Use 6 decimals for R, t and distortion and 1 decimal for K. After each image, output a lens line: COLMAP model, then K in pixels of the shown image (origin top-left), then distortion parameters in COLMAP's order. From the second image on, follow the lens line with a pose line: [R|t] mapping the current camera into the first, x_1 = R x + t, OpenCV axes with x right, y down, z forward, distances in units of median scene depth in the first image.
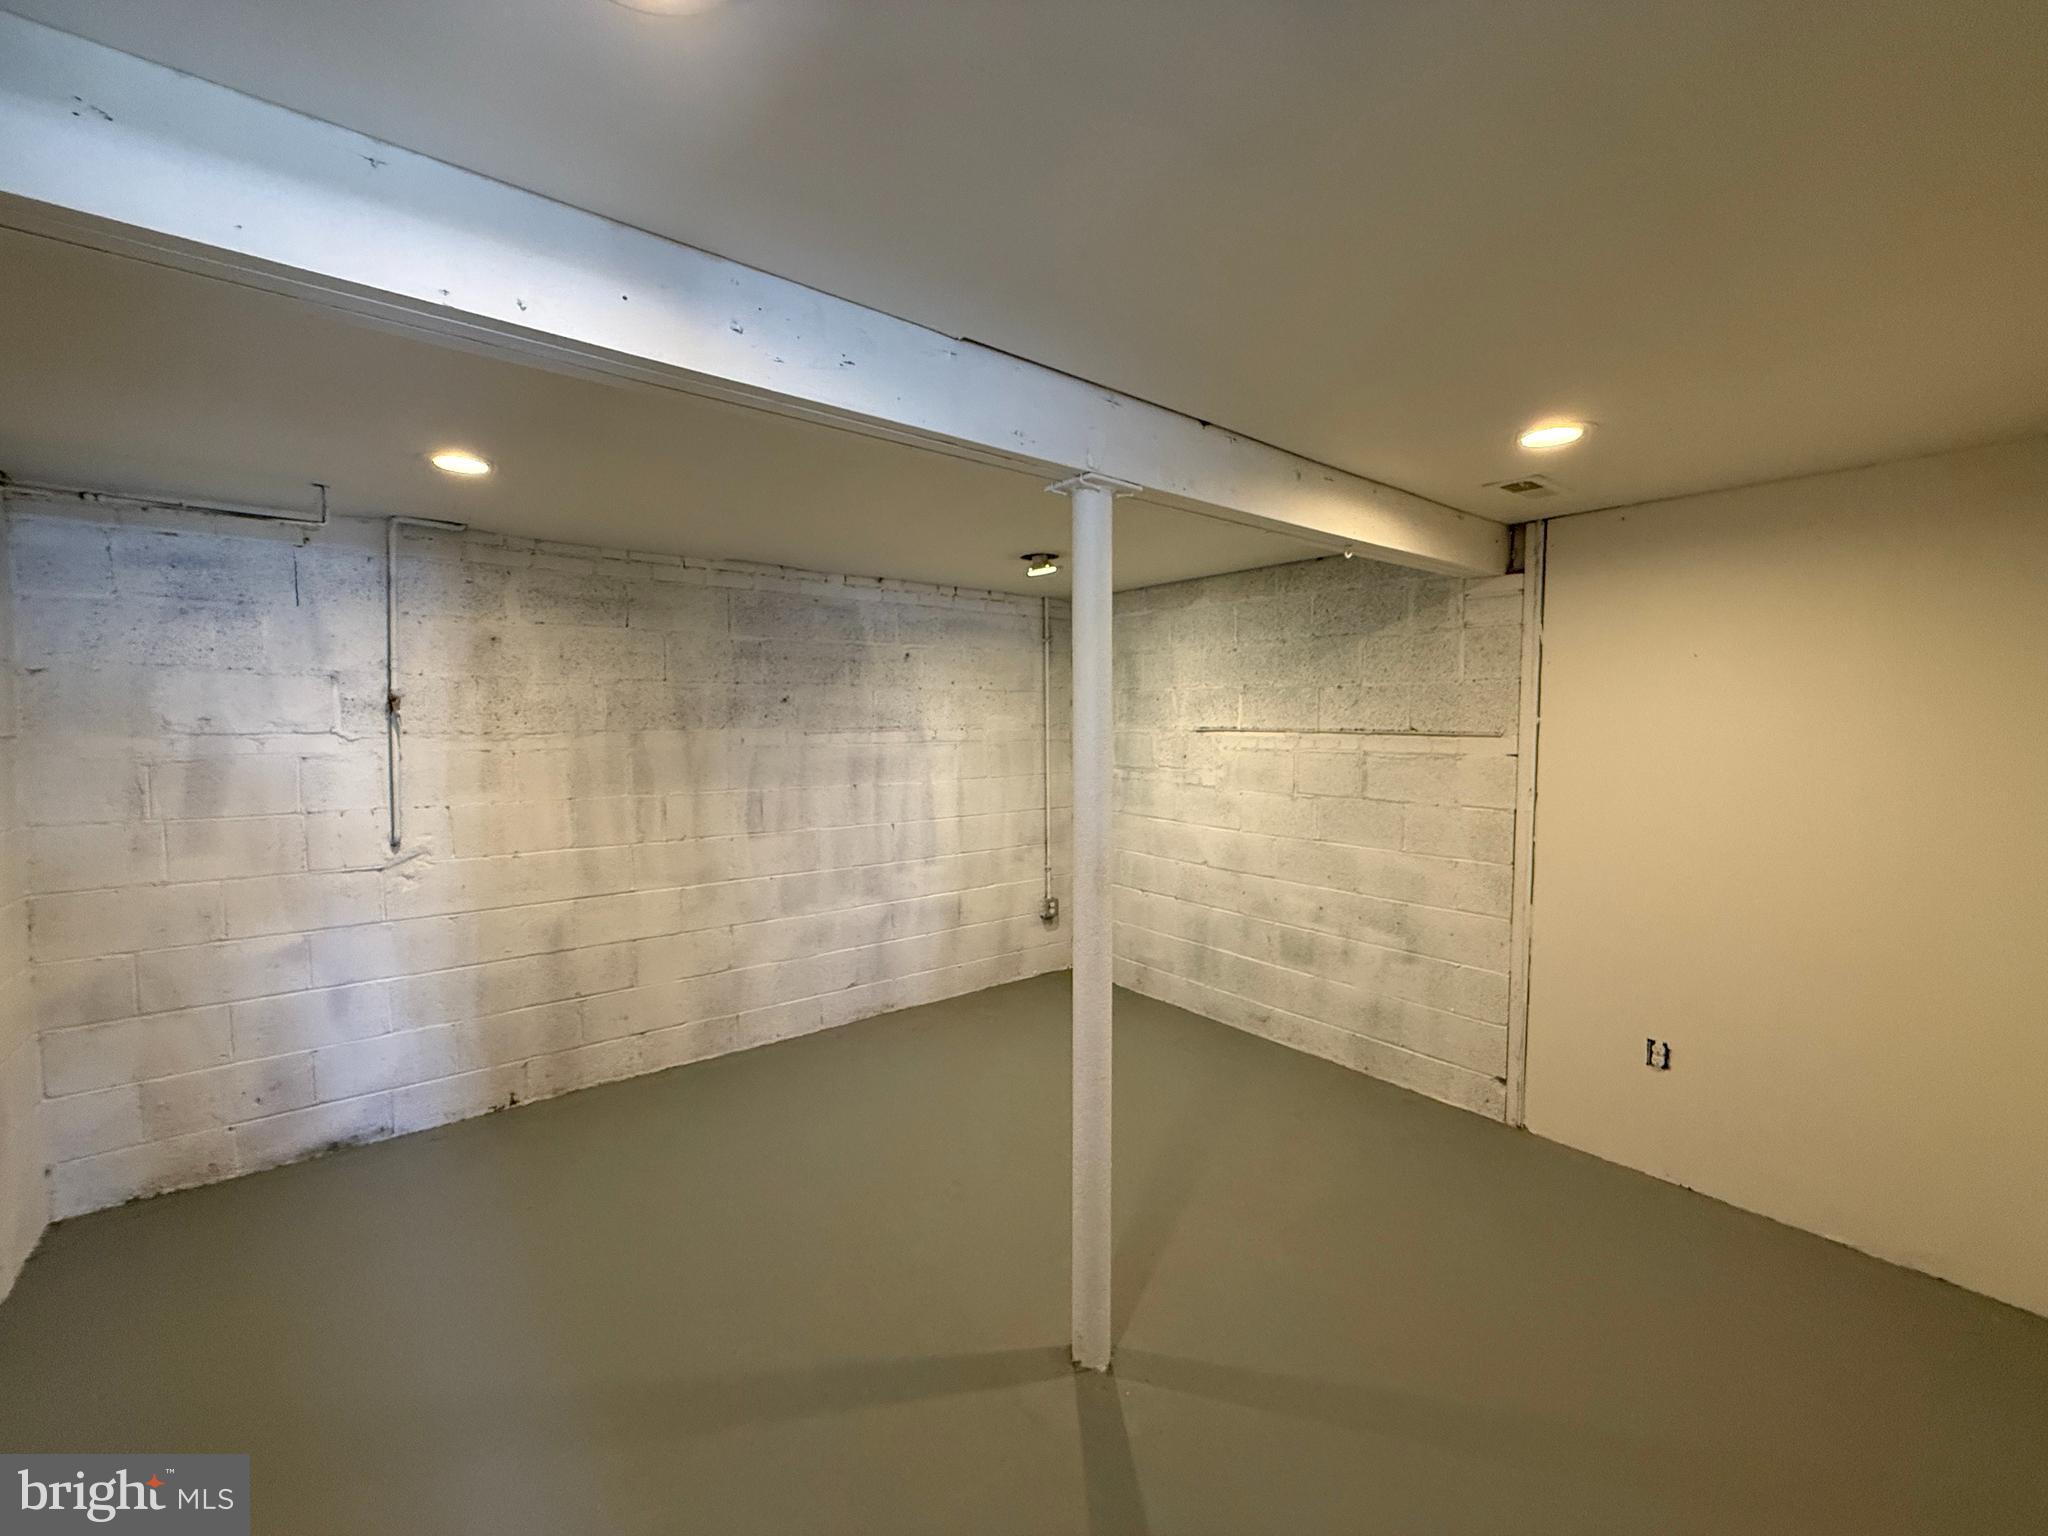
lens RADIAL K [[817.5, 0, 1018.6], [0, 817.5, 770.5], [0, 0, 1]] dist [0.000955, -0.000061]
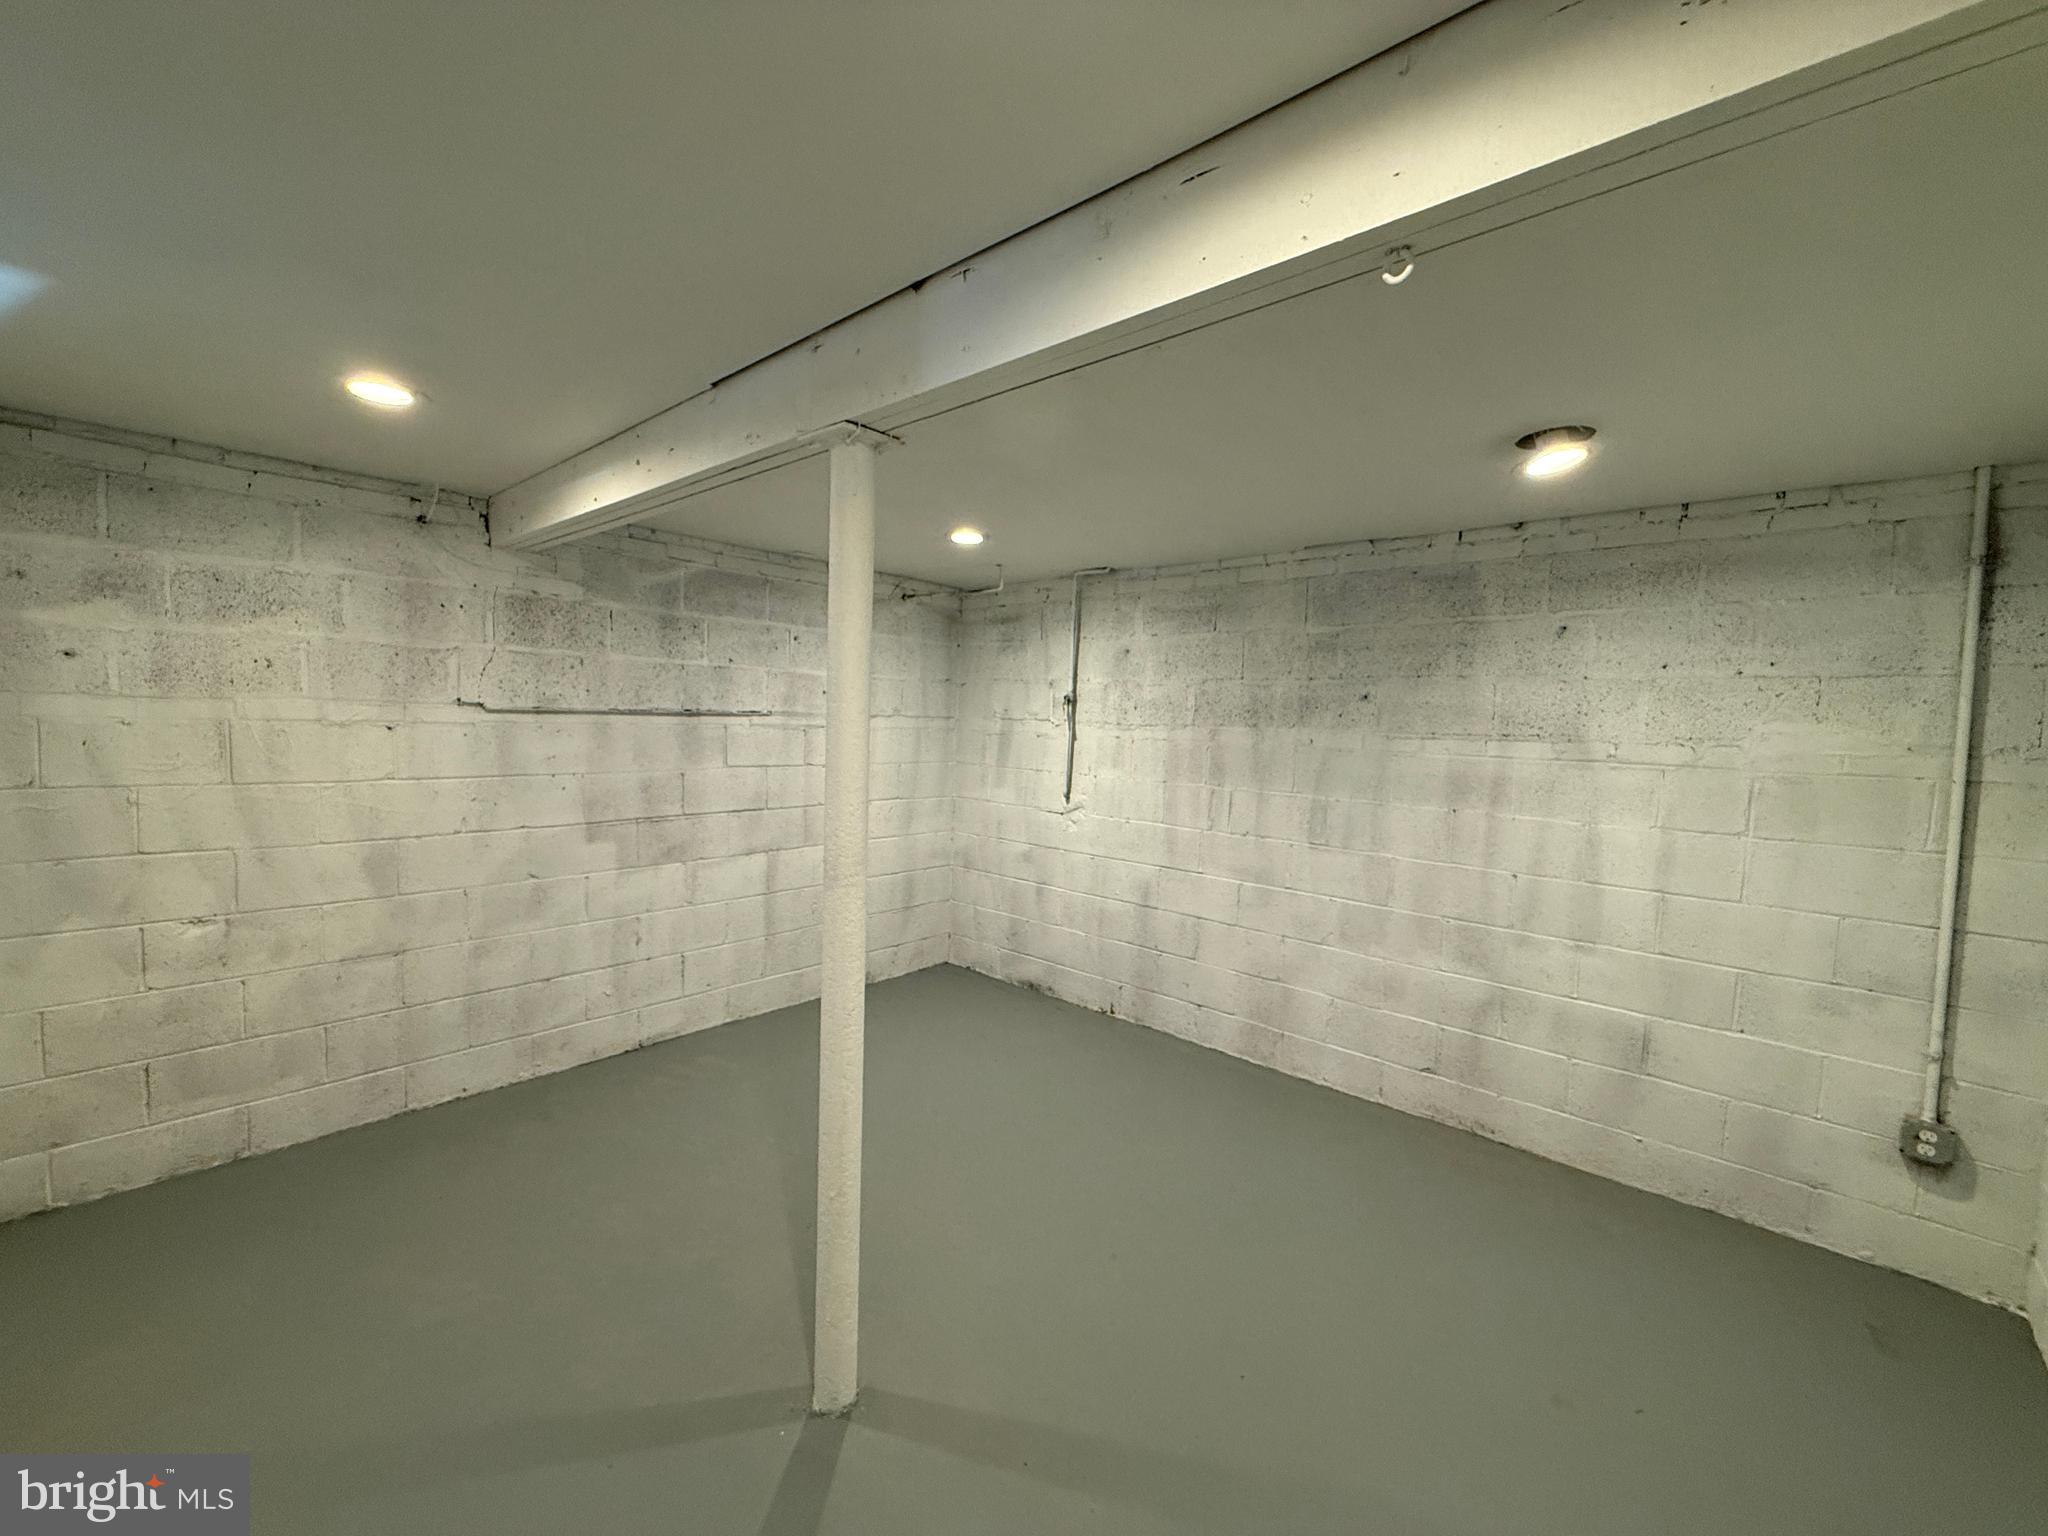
lens RADIAL K [[817.5, 0, 1018.6], [0, 817.5, 770.5], [0, 0, 1]] dist [0.000955, -0.000061]
pose [[0.172384, 0.071695, -0.982417, 0.521269], [-0.094058, 0.993988, 0.056035, -0.025349], [0.980529, 0.082745, 0.178091, 0.527205]]
